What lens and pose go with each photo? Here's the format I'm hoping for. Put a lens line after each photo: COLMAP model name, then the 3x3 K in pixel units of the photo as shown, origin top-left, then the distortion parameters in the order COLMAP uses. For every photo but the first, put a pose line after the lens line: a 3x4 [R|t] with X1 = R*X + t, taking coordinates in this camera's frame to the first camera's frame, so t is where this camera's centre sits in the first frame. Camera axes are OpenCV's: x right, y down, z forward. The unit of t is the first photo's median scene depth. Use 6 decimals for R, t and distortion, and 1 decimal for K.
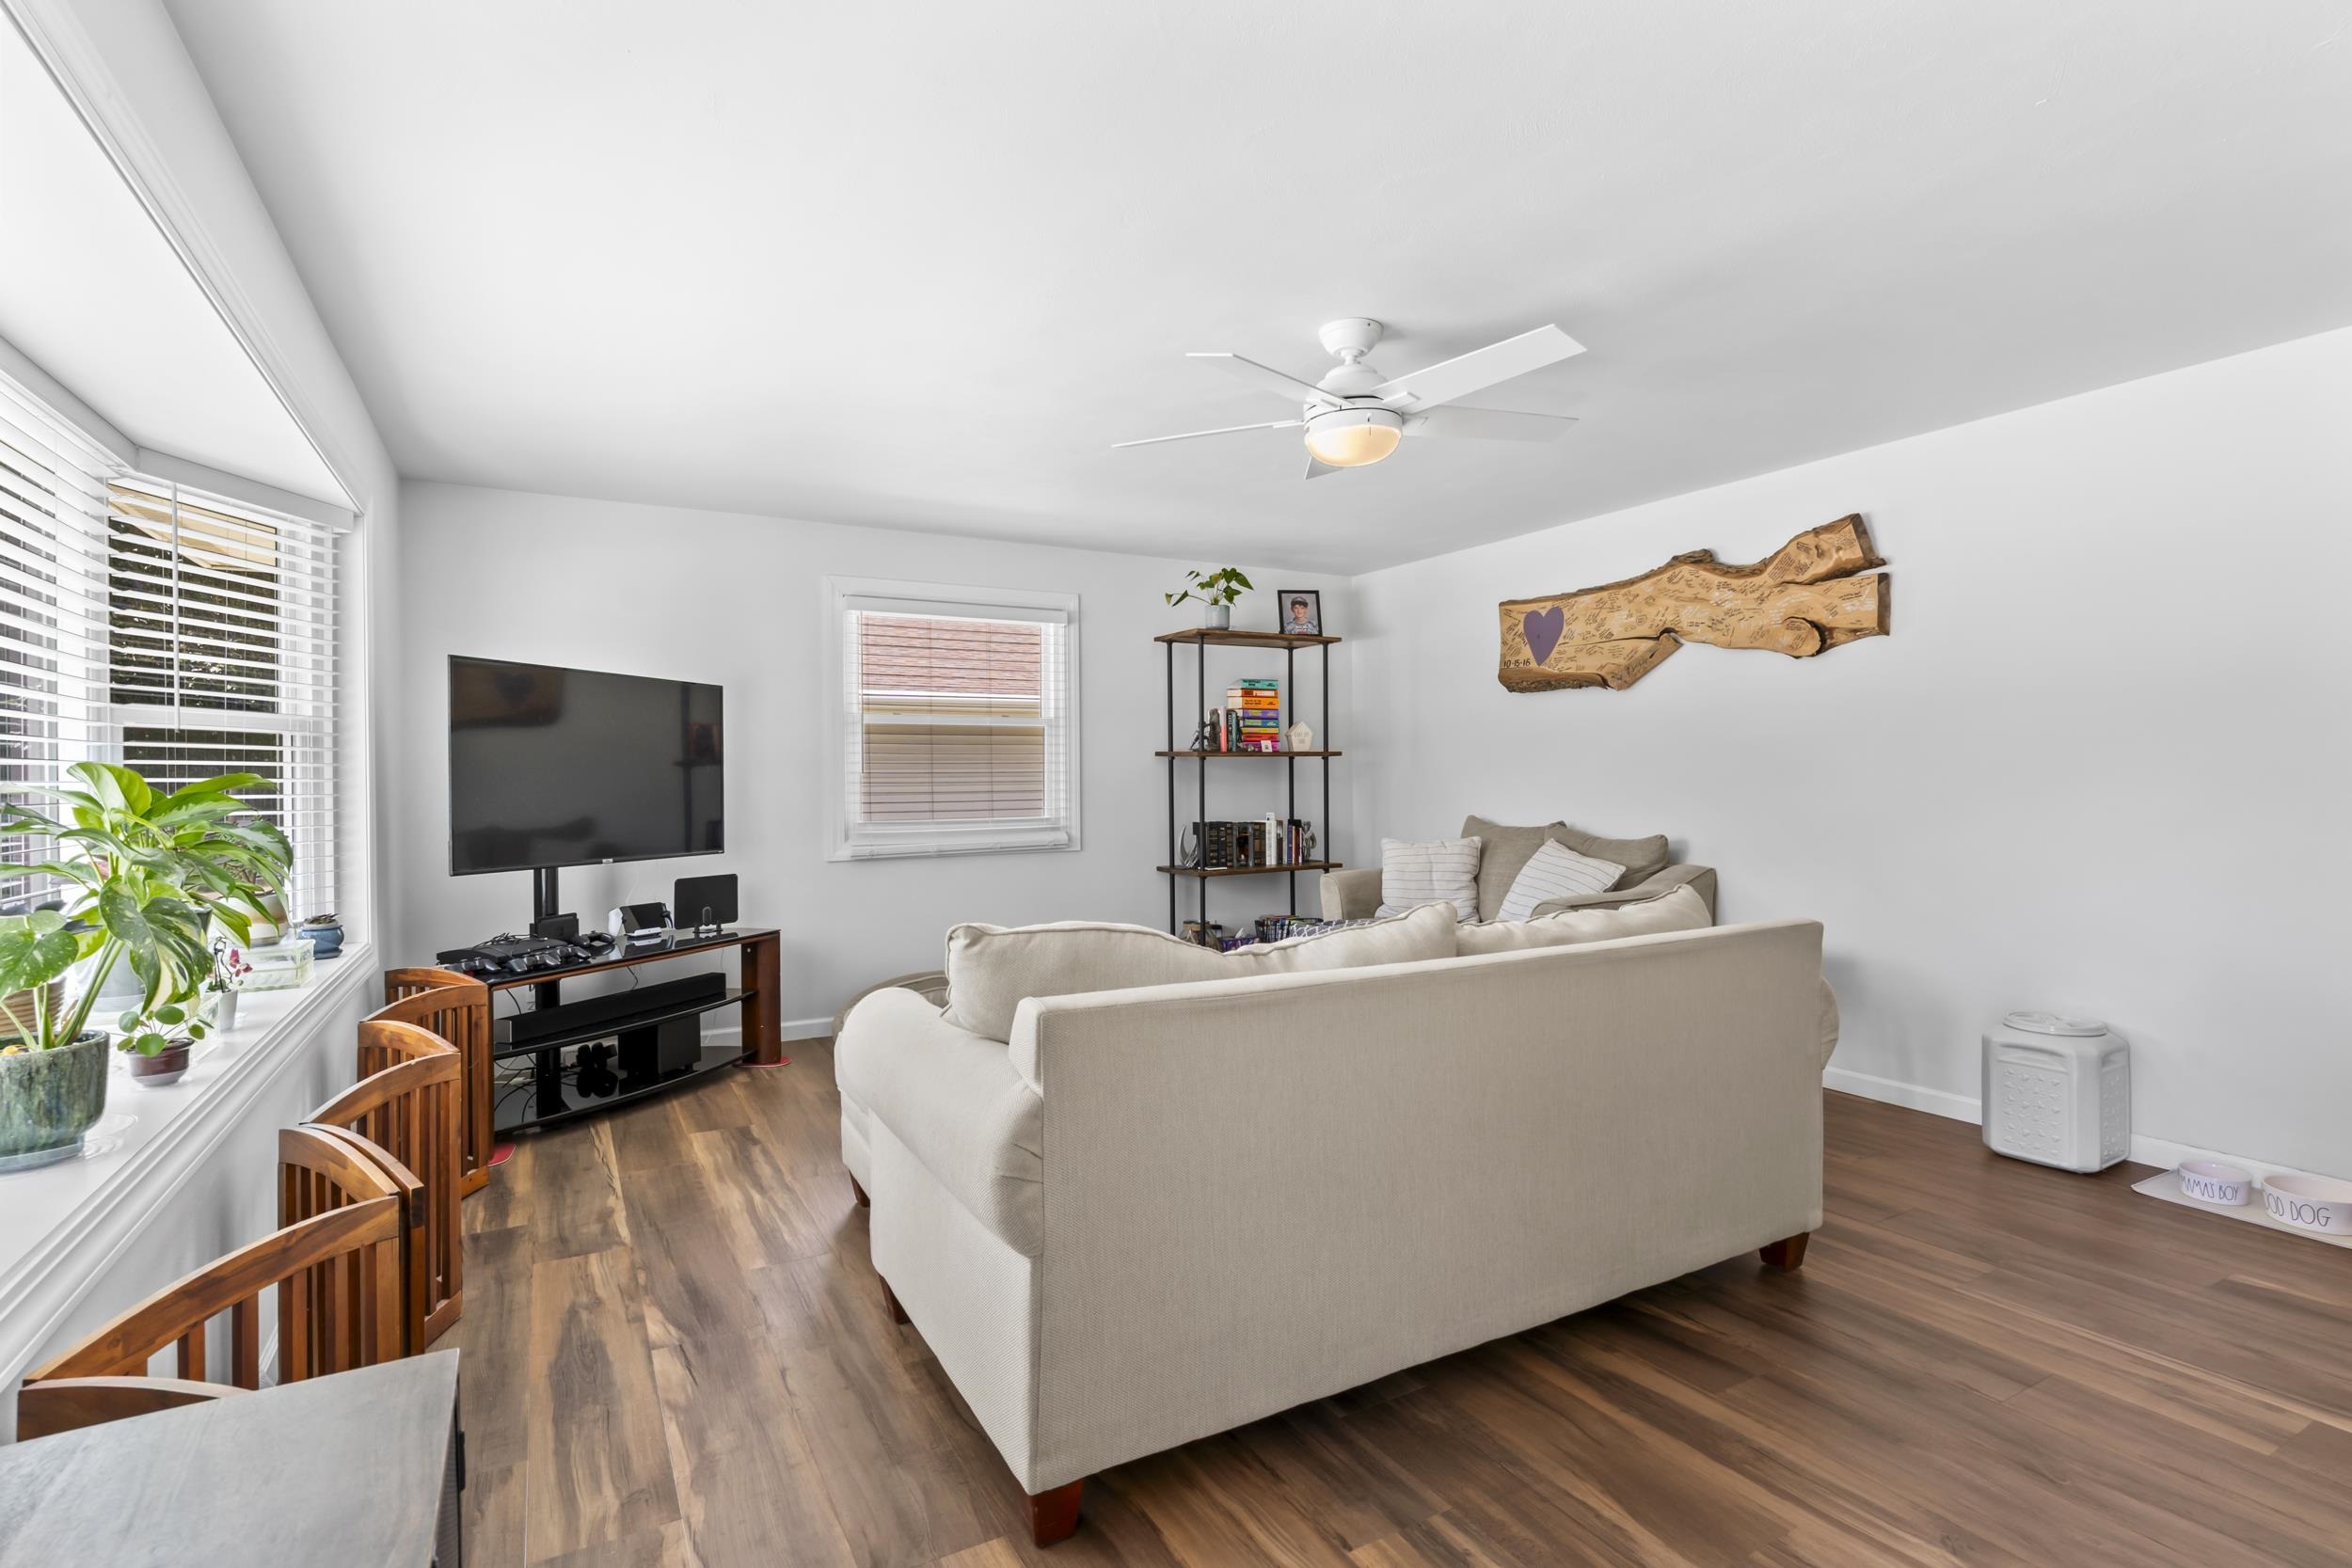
lens RADIAL K [[1129.1, 0, 1176.0], [0, 1129.1, 784.0], [0, 0, 1]] dist [0.001987, 0.000792]
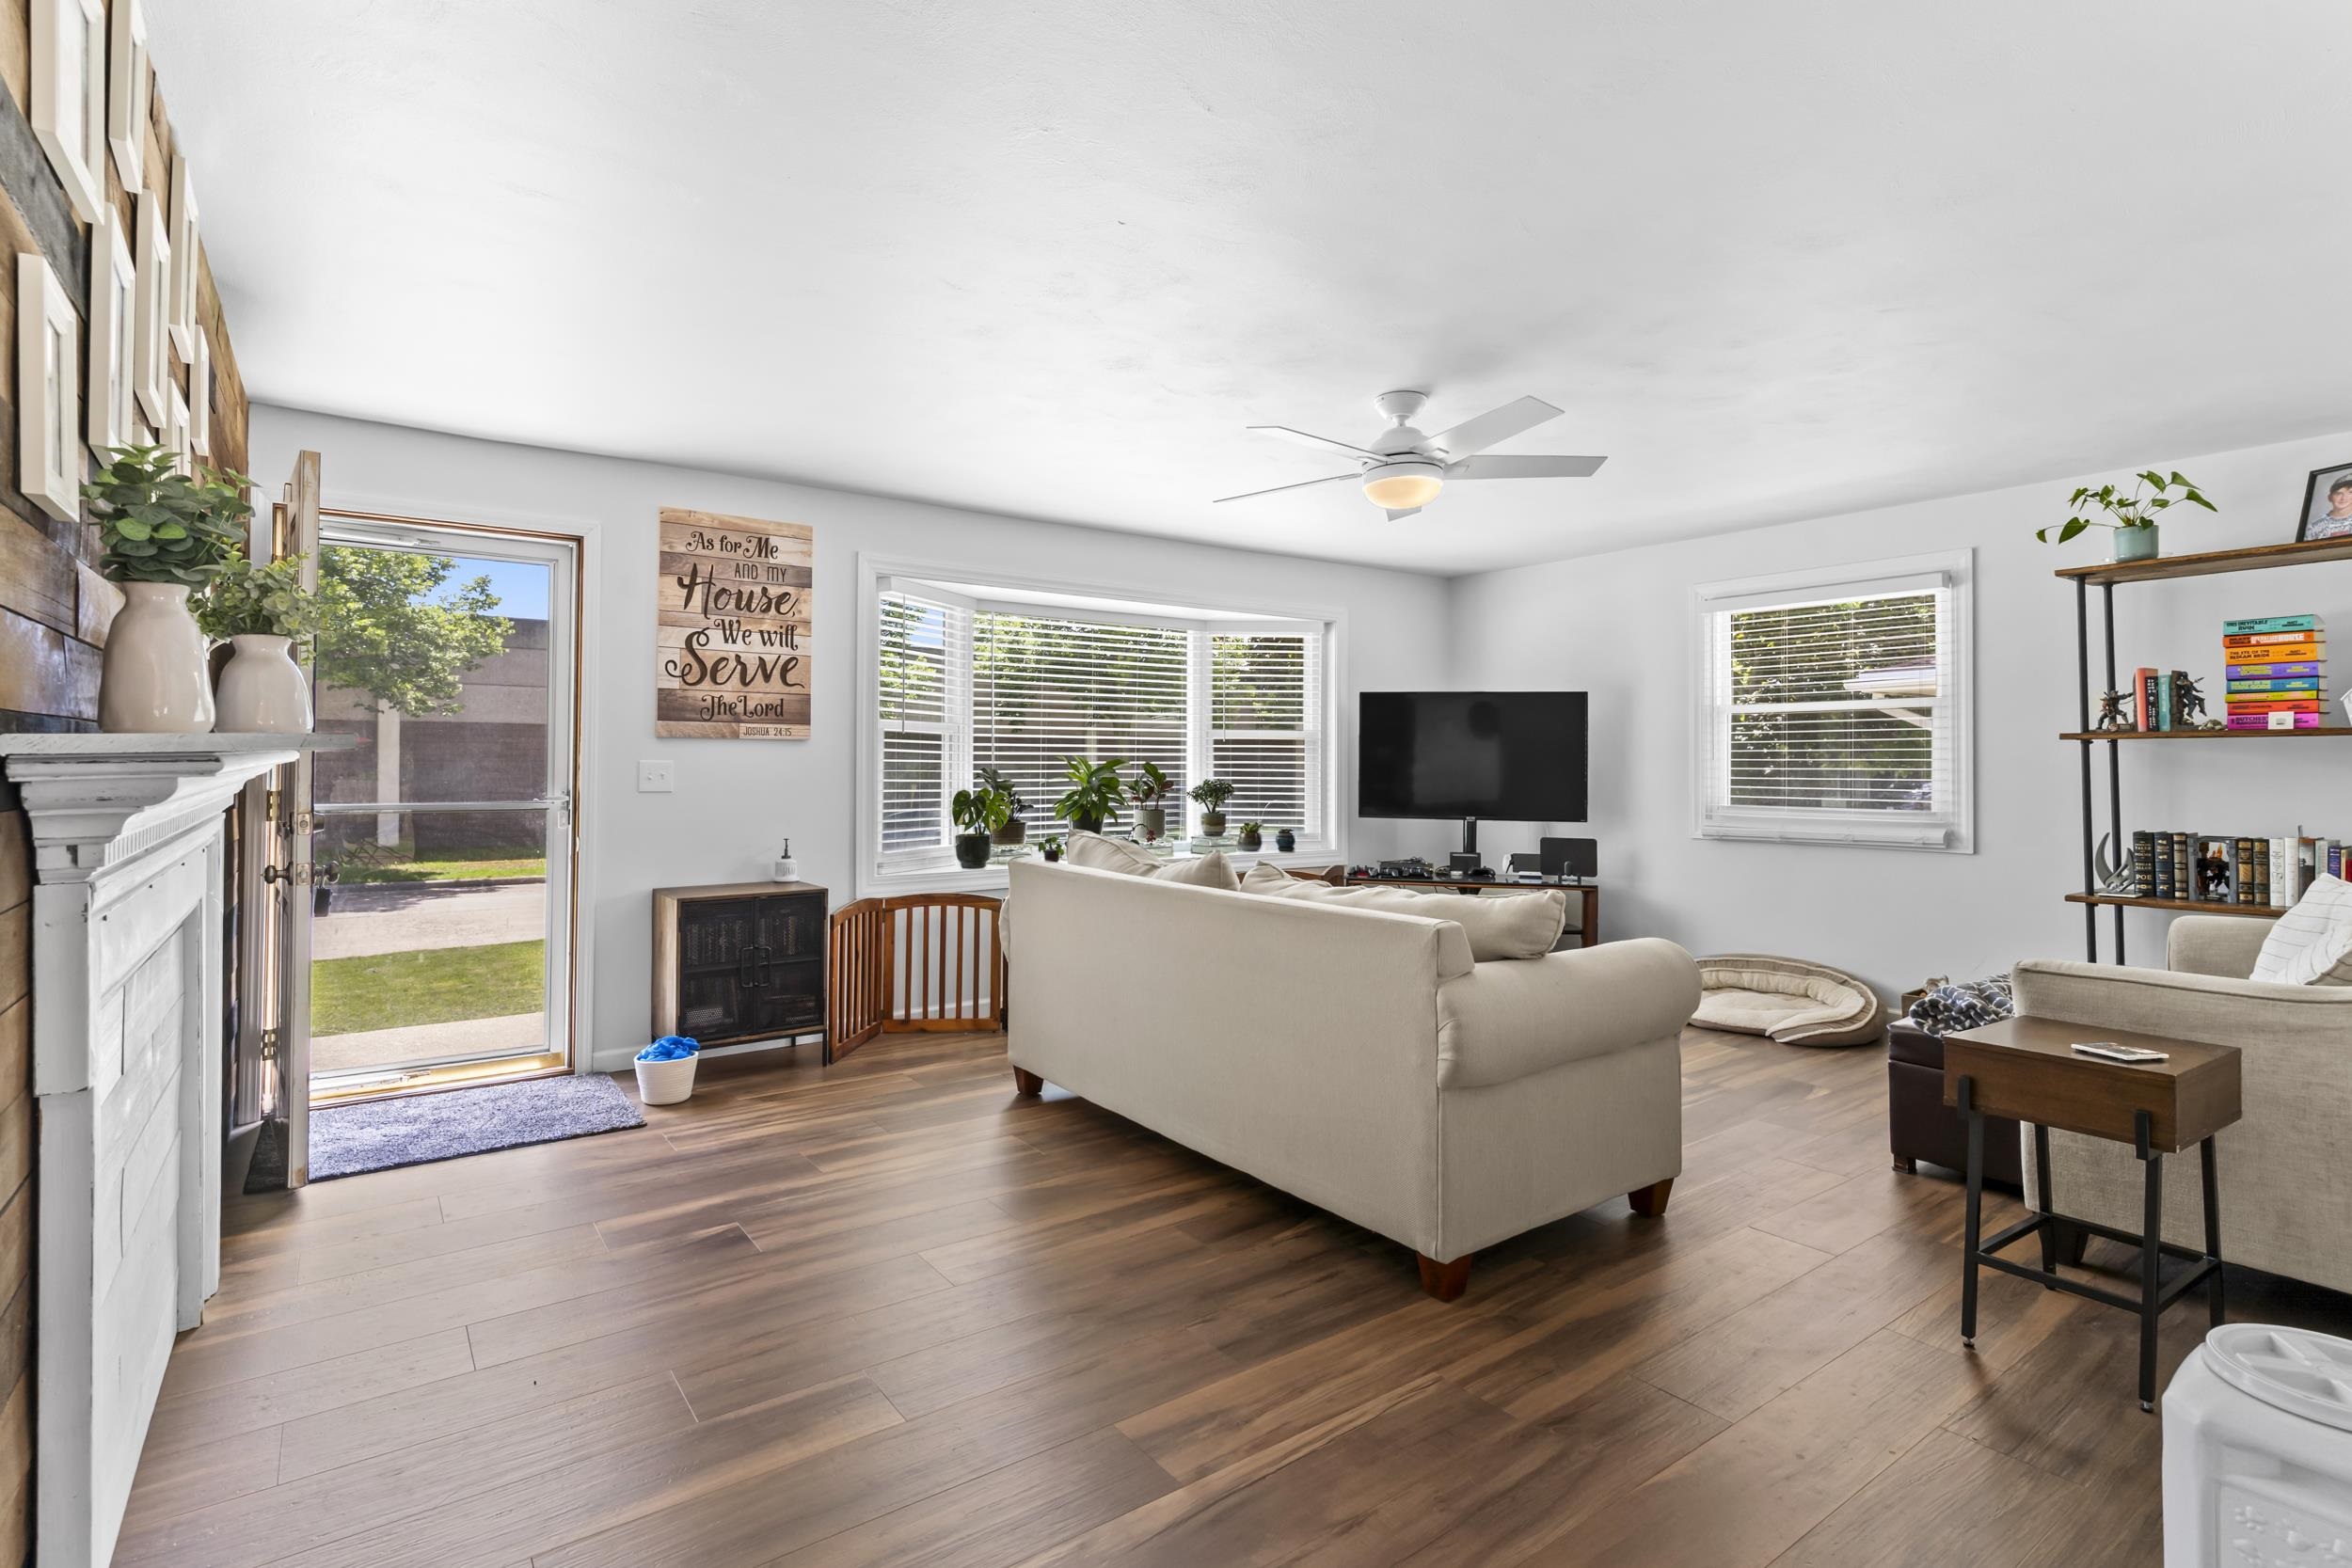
lens RADIAL K [[1120.7, 0, 1166.0], [0, 1120.7, 764.5], [0, 0, 1]] dist [0.000088, 0.000071]
pose [[0.114139, 0.007262, -0.993438, 0.741098], [-0.011371, 0.999917, 0.006003, -0.005941], [0.993400, 0.010611, 0.114212, 0.346084]]
